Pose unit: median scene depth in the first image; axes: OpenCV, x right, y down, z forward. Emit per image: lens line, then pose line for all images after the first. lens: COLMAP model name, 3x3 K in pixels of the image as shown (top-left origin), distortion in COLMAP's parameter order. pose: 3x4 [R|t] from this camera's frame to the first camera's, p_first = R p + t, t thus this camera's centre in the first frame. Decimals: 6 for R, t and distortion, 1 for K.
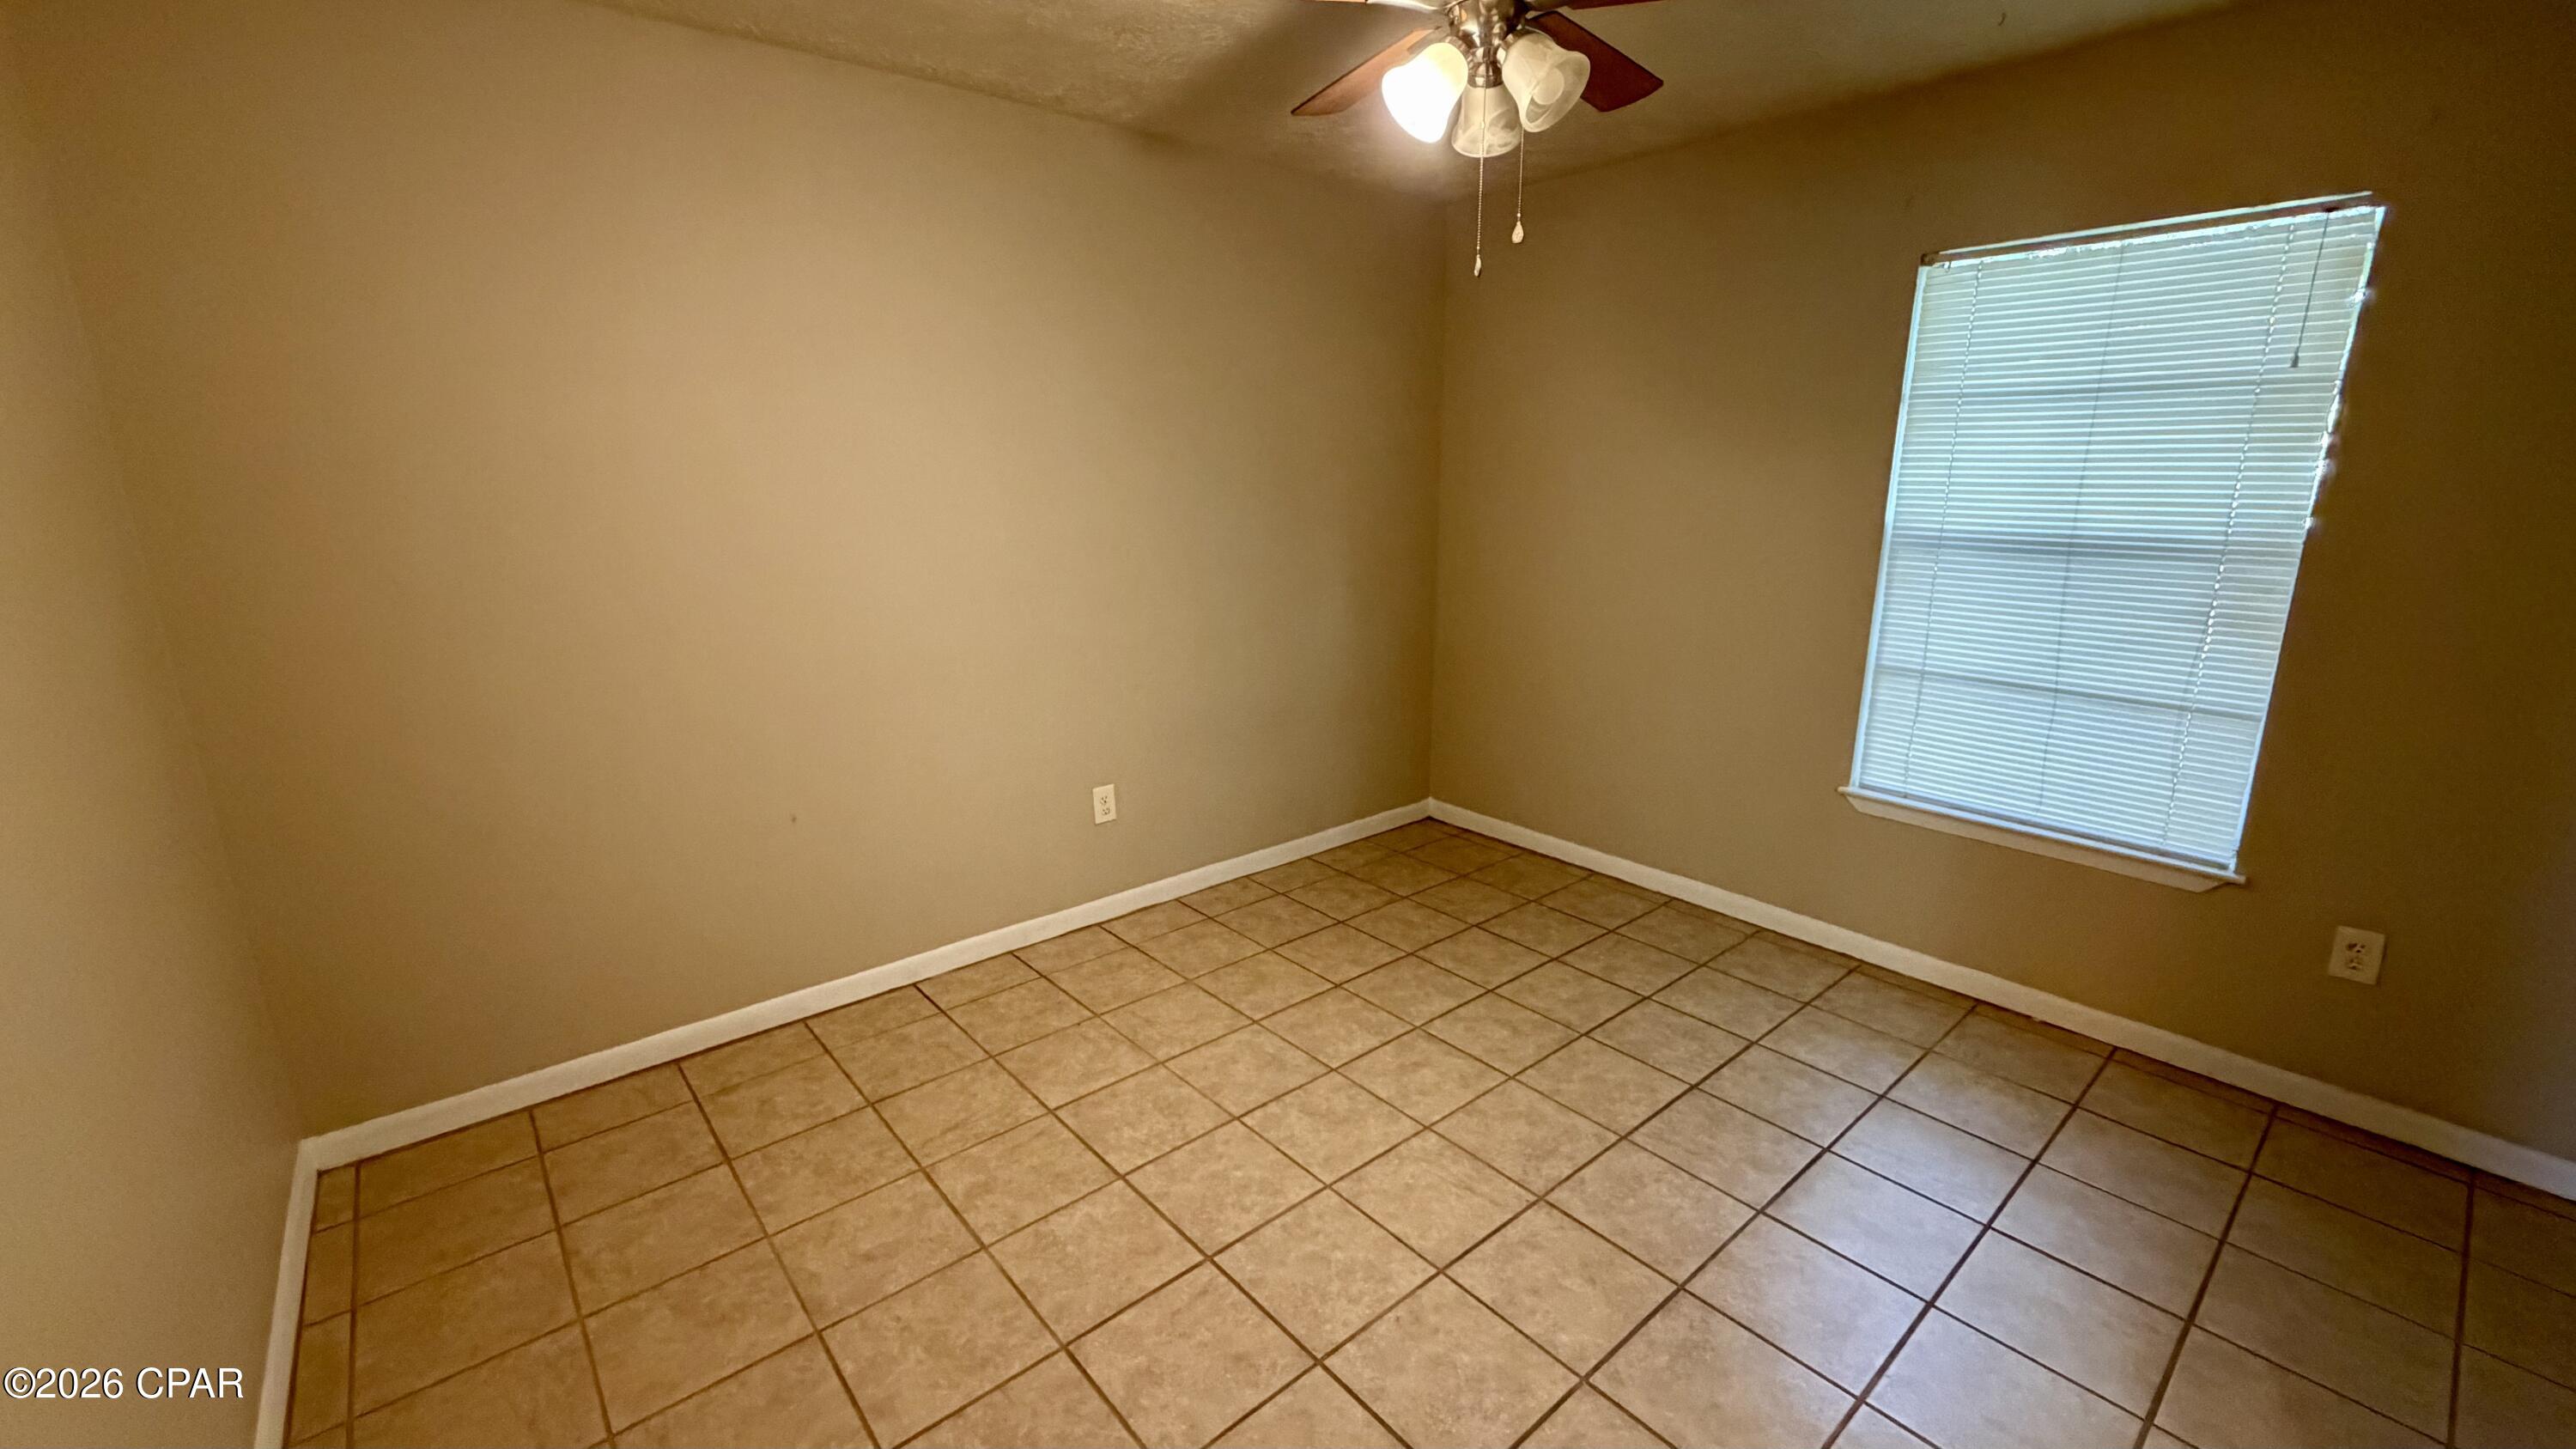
lens RADIAL K [[1034.8, 0, 1289.0], [0, 1034.8, 708.1], [0, 0, 1]] dist [0.001446, -0.000544]
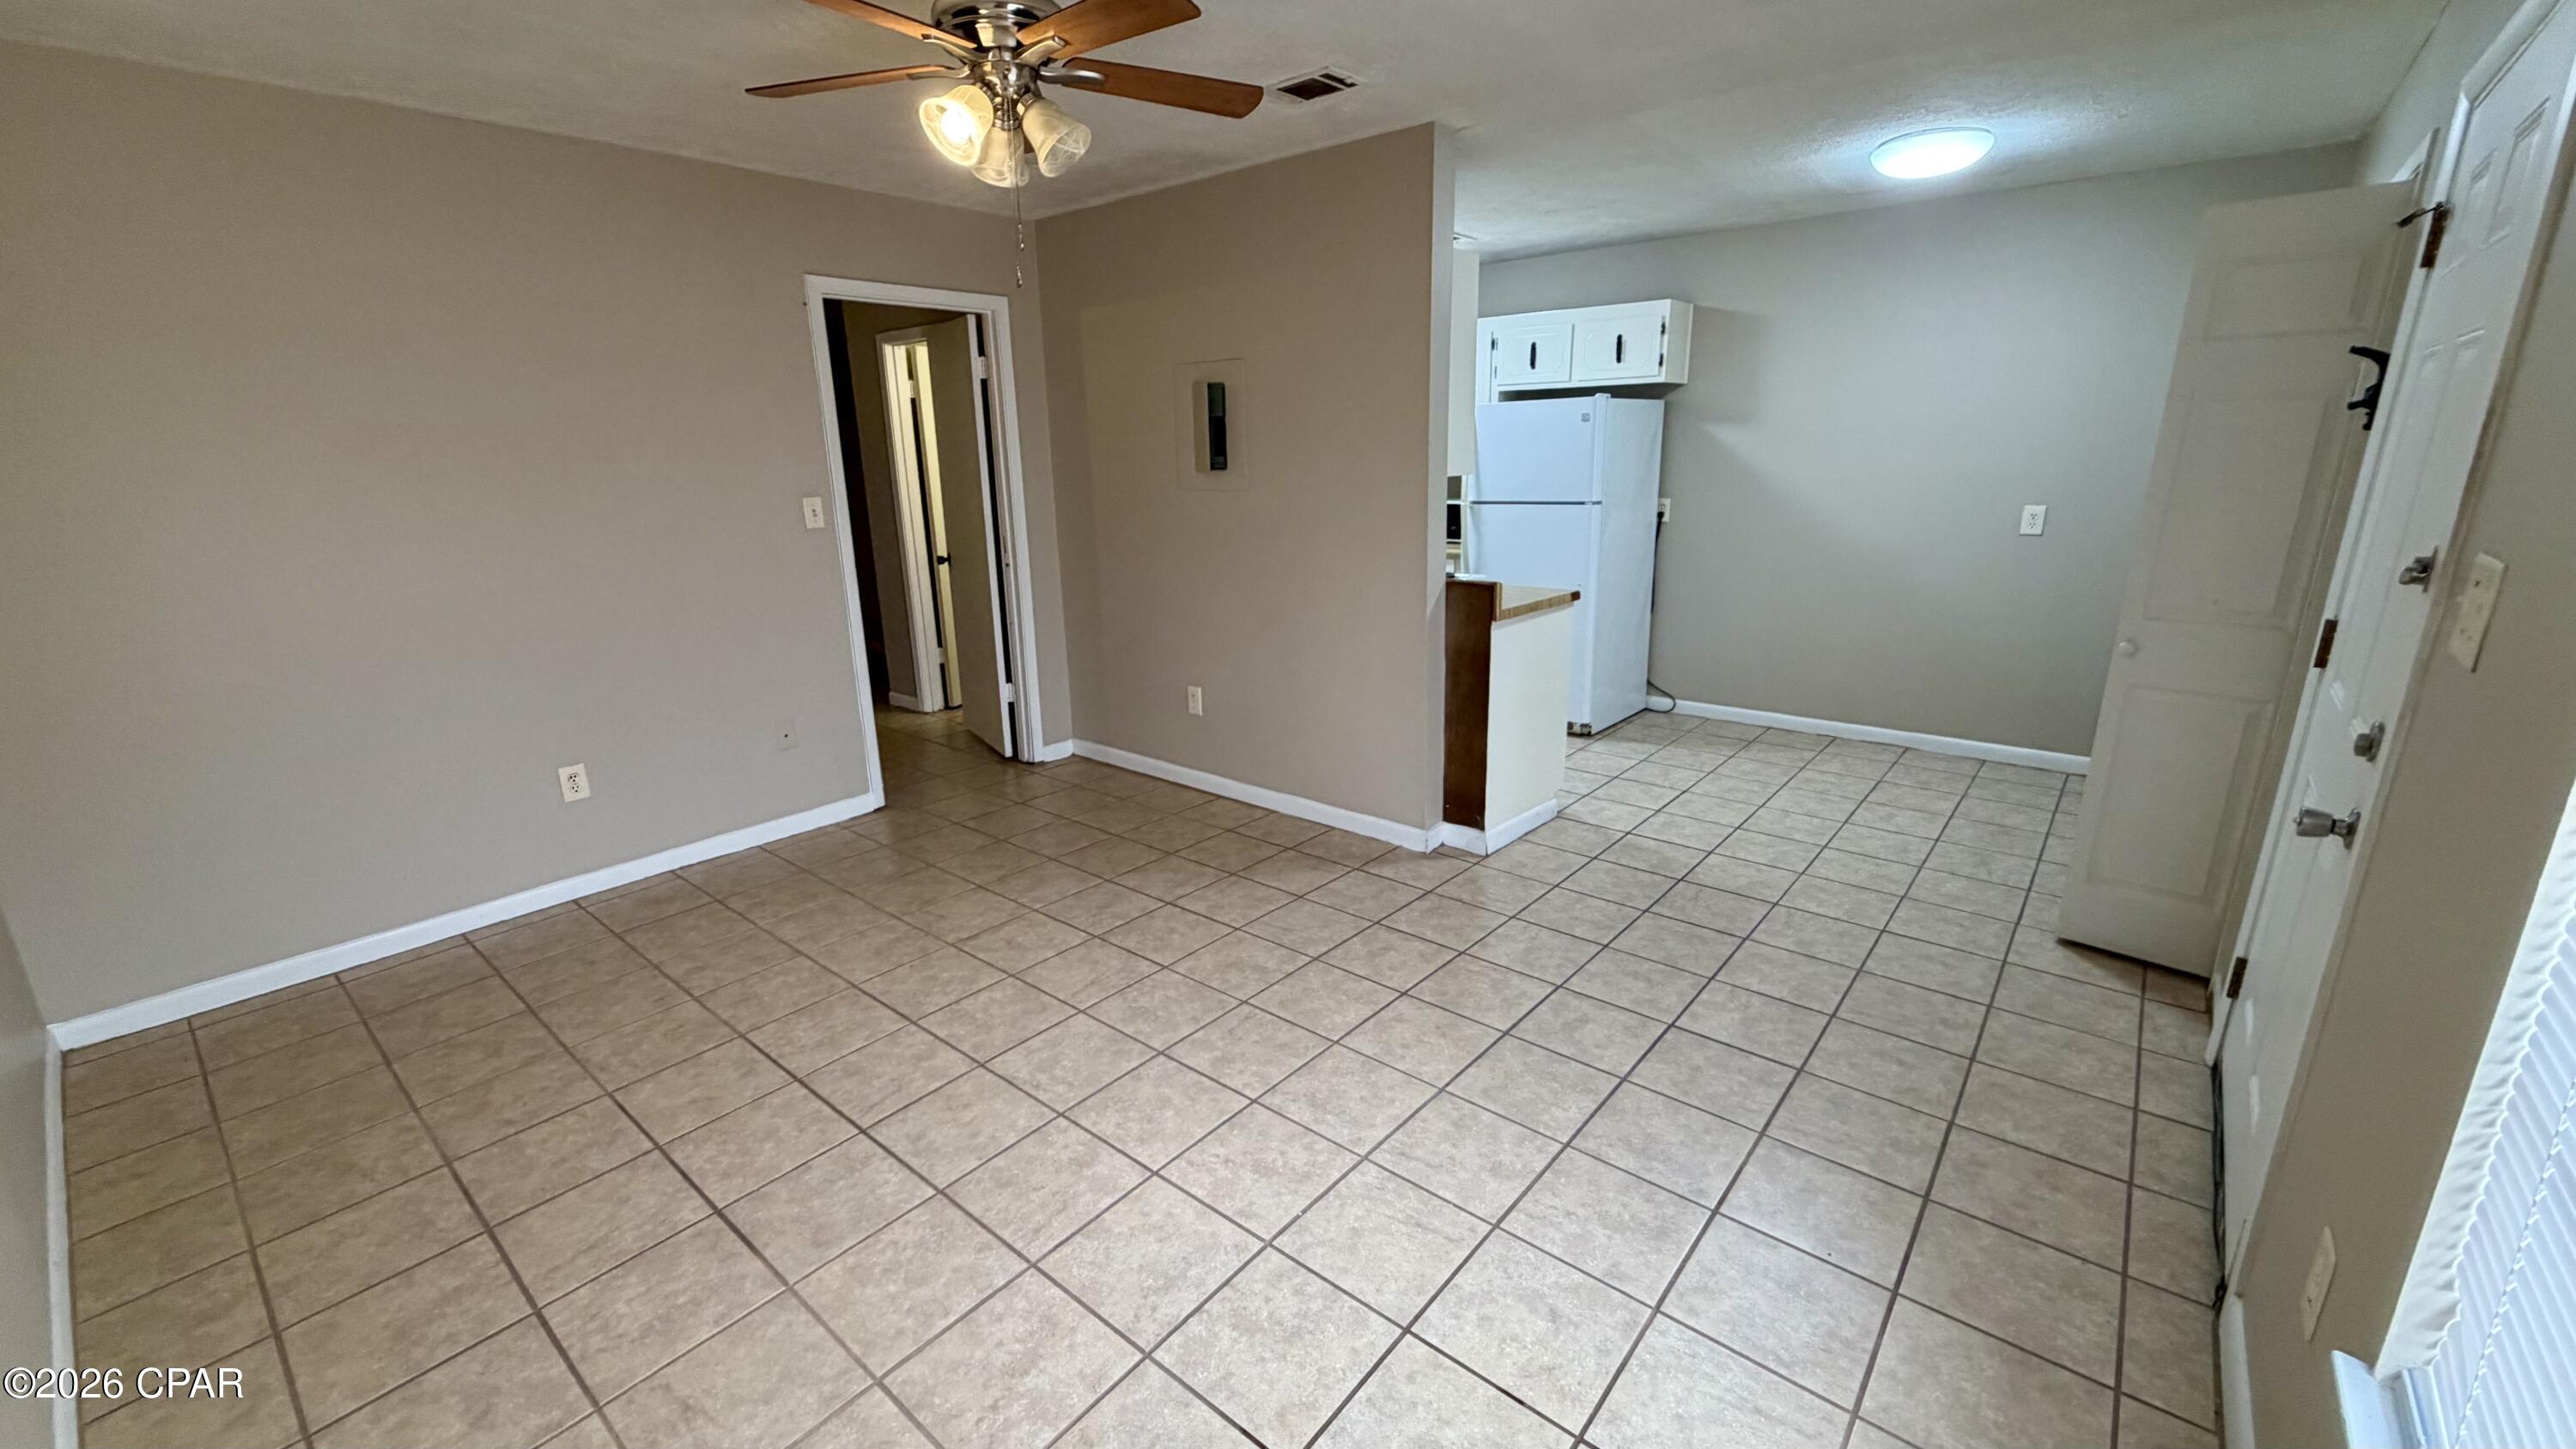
lens RADIAL K [[1034.8, 0, 1275.6], [0, 1034.8, 728.0], [0, 0, 1]] dist [0.001446, -0.000544]
pose [[0.985642, -0.060925, 0.157471, 0.118251], [0.054220, 0.997444, 0.046533, -0.023620], [-0.159903, -0.037326, 0.986427, 0.097919]]
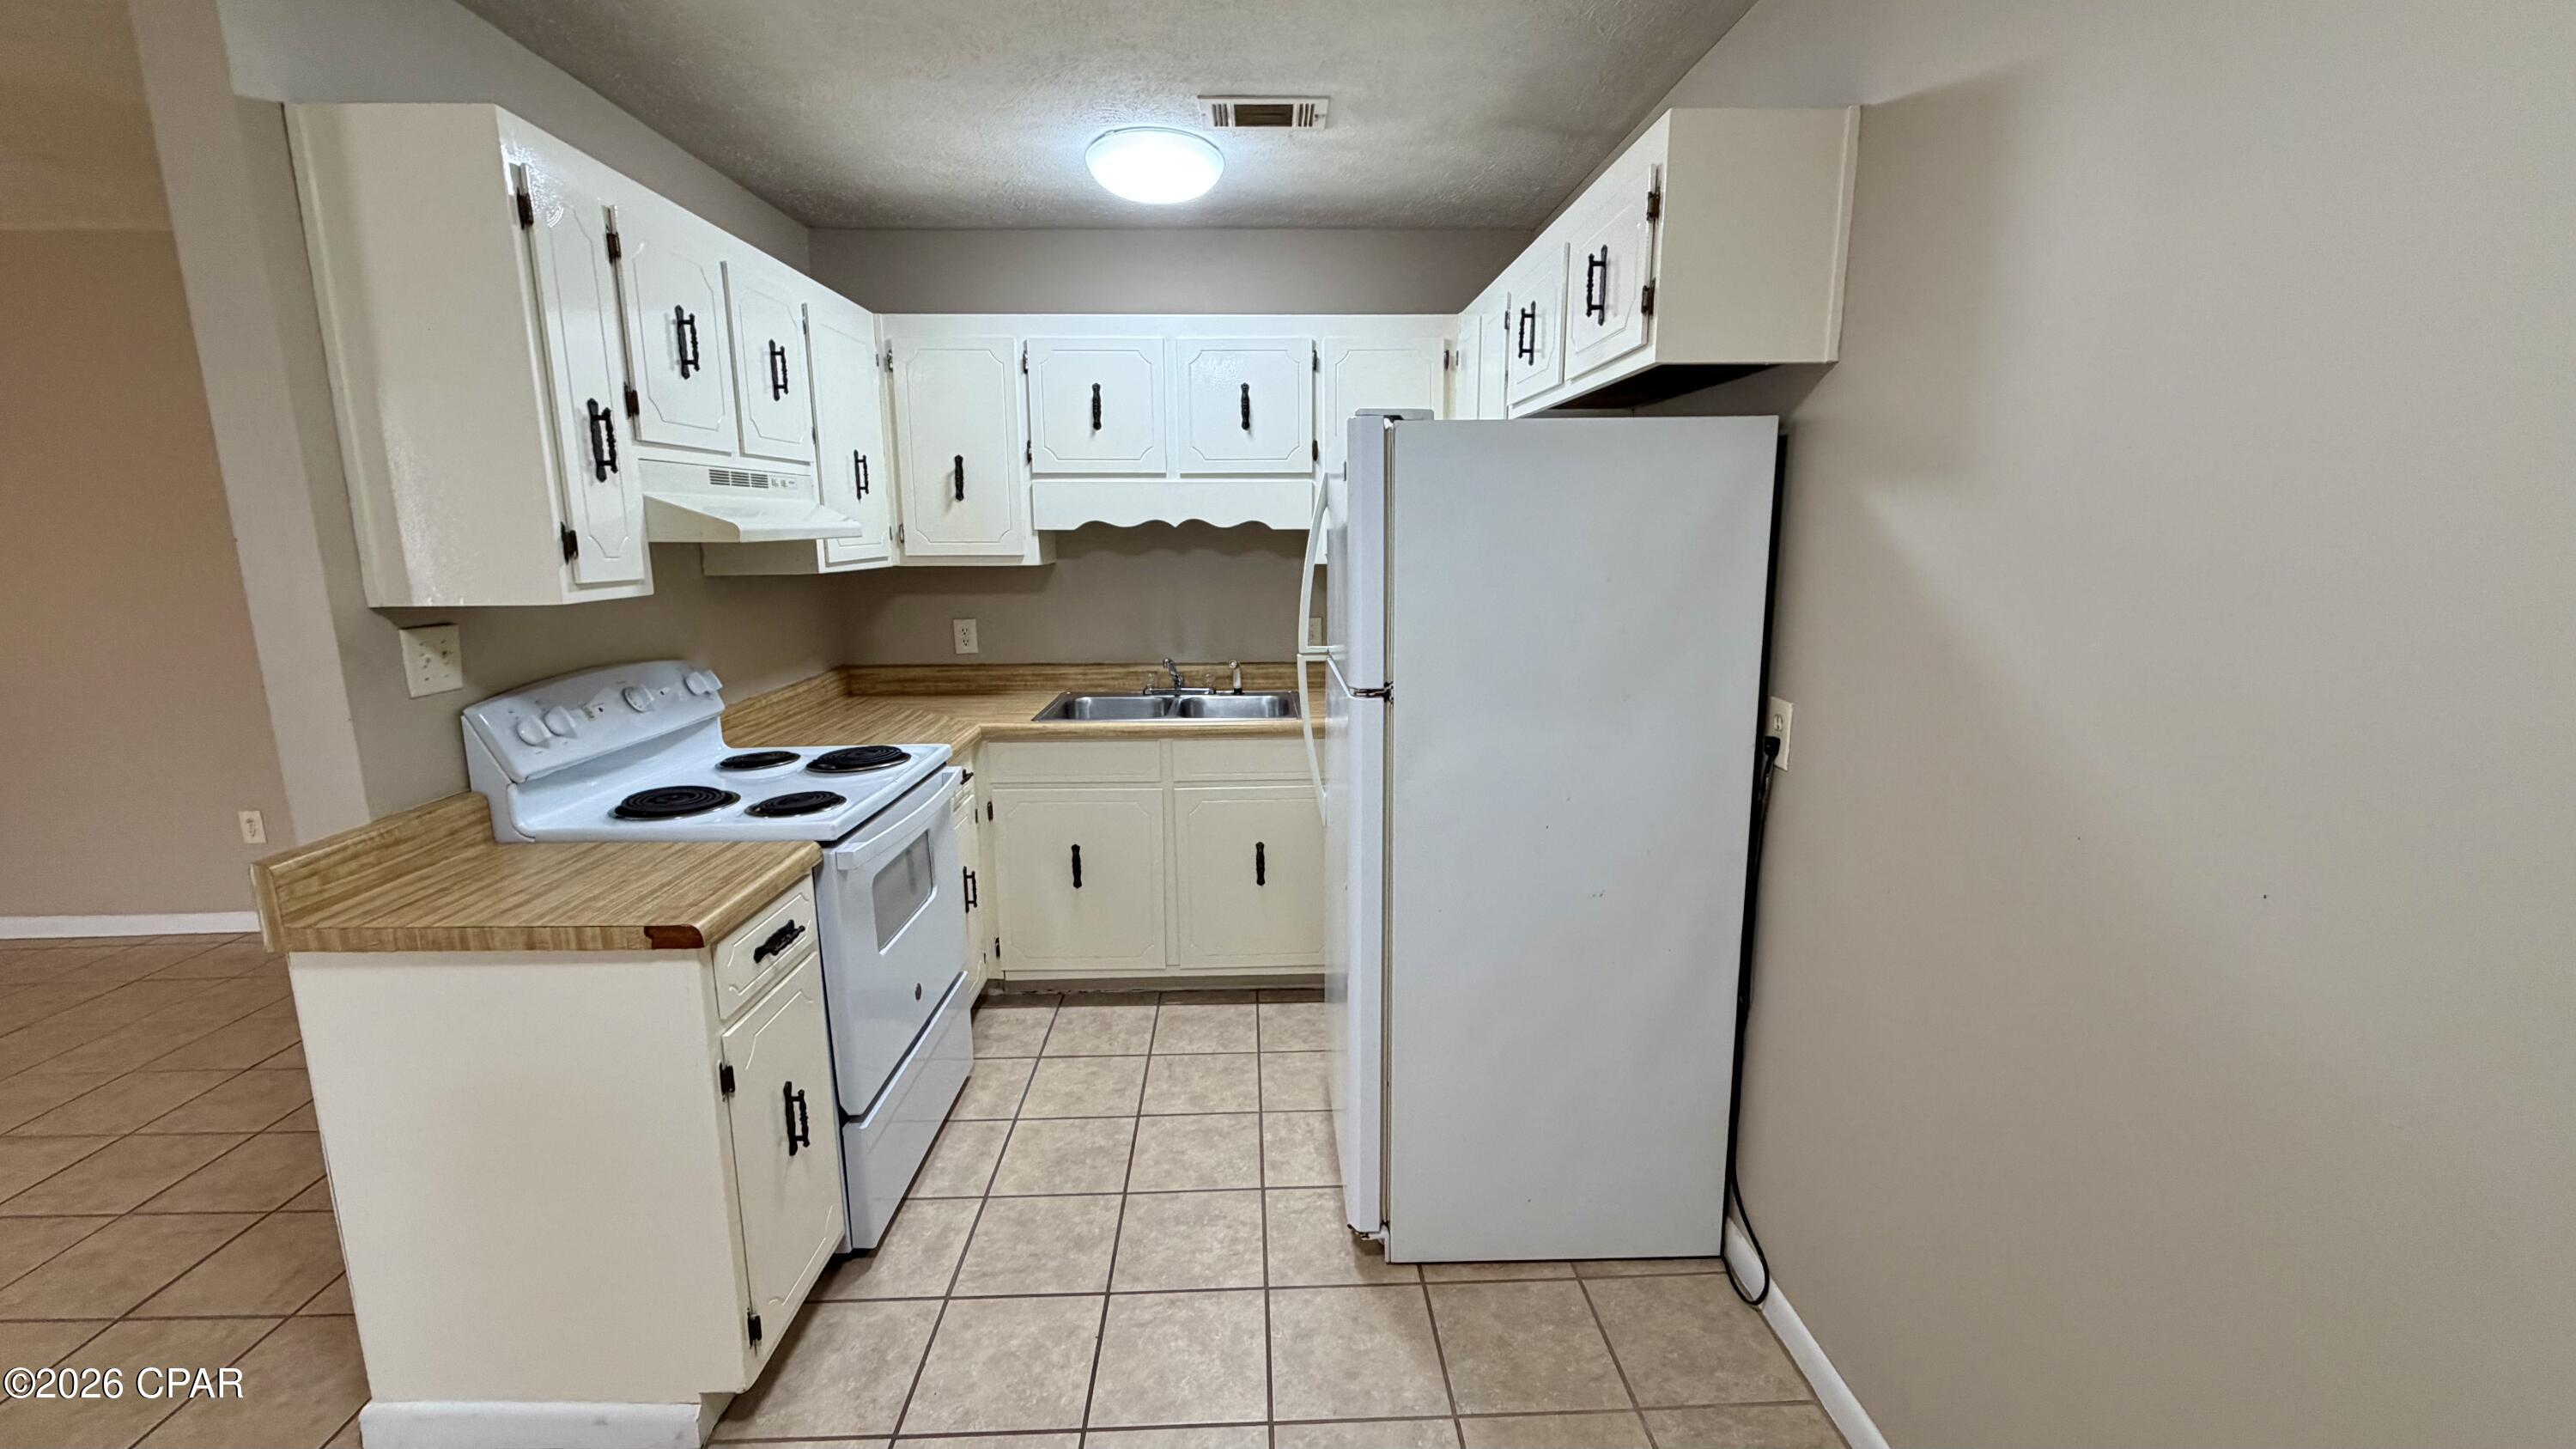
lens RADIAL K [[1034.8, 0, 1288.1], [0, 1034.8, 724.4], [0, 0, 1]] dist [0.001446, -0.000544]
pose [[0.784397, 0.115015, -0.609502, 1.523474], [-0.135164, 0.990738, 0.013007, -0.315962], [0.605352, 0.072180, 0.792678, 1.379923]]
